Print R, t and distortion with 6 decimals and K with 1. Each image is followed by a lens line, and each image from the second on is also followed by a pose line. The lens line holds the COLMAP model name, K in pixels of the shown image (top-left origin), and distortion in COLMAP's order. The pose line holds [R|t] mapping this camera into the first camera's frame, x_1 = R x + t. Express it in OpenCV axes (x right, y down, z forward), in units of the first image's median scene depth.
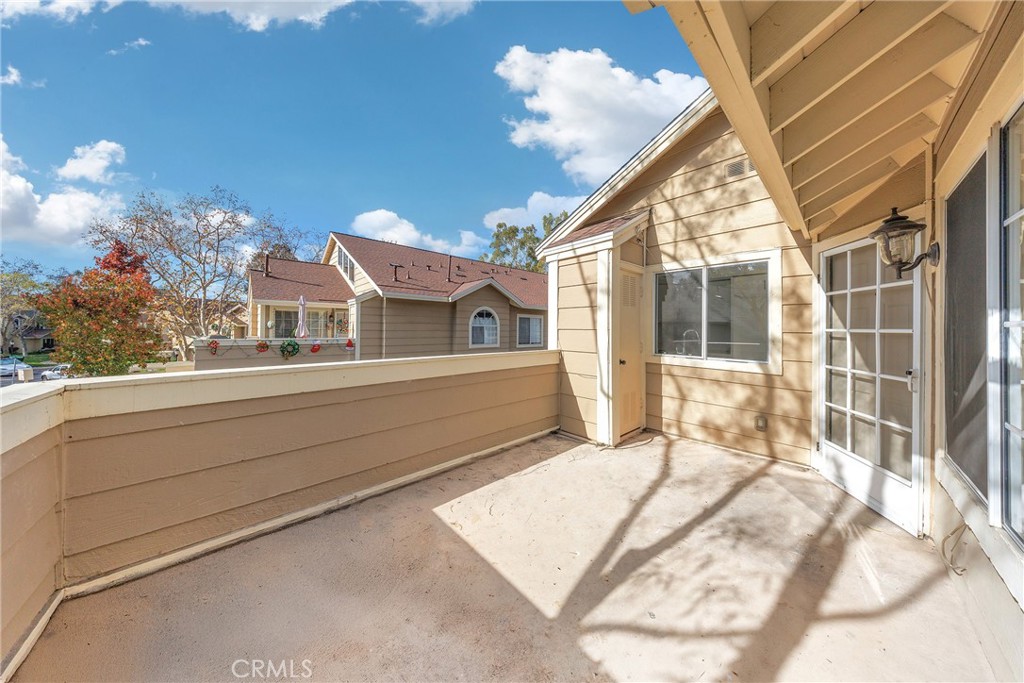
lens RADIAL K [[302.9, 0, 506.9], [0, 302.9, 334.6], [0, 0, 1]] dist [-0.000946, -0.000021]
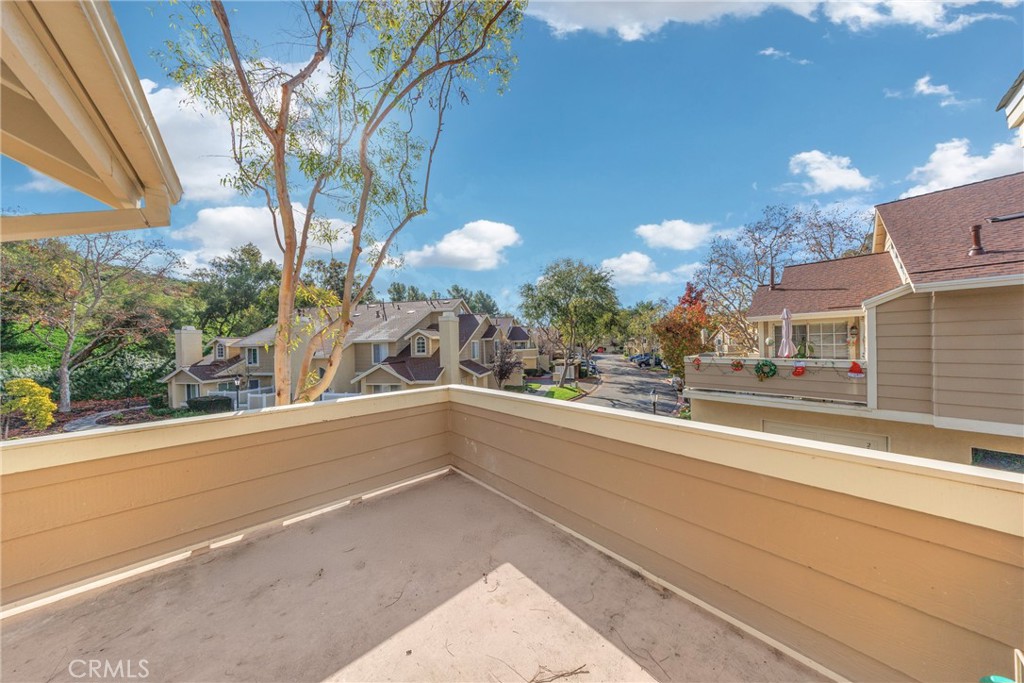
lens RADIAL K [[297.3, 0, 514.7], [0, 297.3, 344.7], [0, 0, 1]] dist [-0.000101, -0.000012]
pose [[0.011688, -0.002462, -0.999929, 0.117809], [0.011340, 0.999933, -0.002329, -0.023358], [0.999867, -0.011312, 0.011715, 0.153314]]
